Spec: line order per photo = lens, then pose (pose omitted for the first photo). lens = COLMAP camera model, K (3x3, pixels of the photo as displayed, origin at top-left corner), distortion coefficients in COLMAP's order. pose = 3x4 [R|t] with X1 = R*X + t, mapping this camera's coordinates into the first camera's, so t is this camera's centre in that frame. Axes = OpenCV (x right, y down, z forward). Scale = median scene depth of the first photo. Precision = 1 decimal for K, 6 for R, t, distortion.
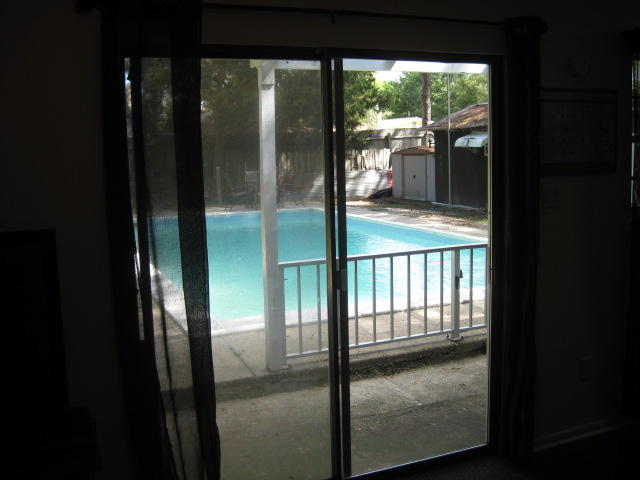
lens RADIAL K [[698.6, 0, 321.2], [0, 698.6, 240.6], [0, 0, 1]] dist [-0.126130, 0.000000]
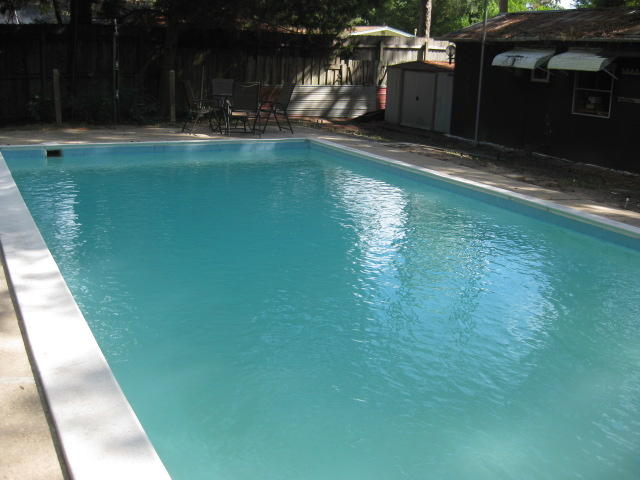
lens RADIAL K [[698.6, 0, 318.8], [0, 698.6, 240.3], [0, 0, 1]] dist [-0.126130, 0.000000]
pose [[0.994275, 0.044867, 0.096979, -0.053744], [-0.056999, 0.990367, 0.126194, -0.027836], [-0.090383, -0.130999, 0.987254, 0.230574]]
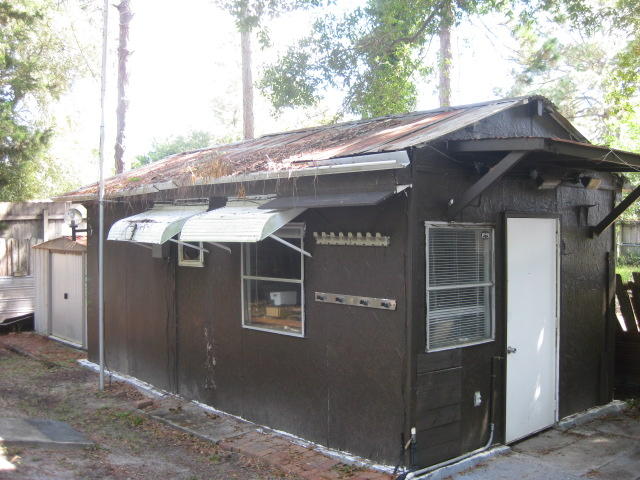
lens RADIAL K [[698.6, 0, 320.1], [0, 698.6, 238.6], [0, 0, 1]] dist [-0.126130, 0.000000]
pose [[0.946256, 0.027251, 0.322268, 0.163670], [0.013326, 0.992312, -0.123039, -0.077841], [-0.323144, 0.120721, 0.938619, 0.529801]]
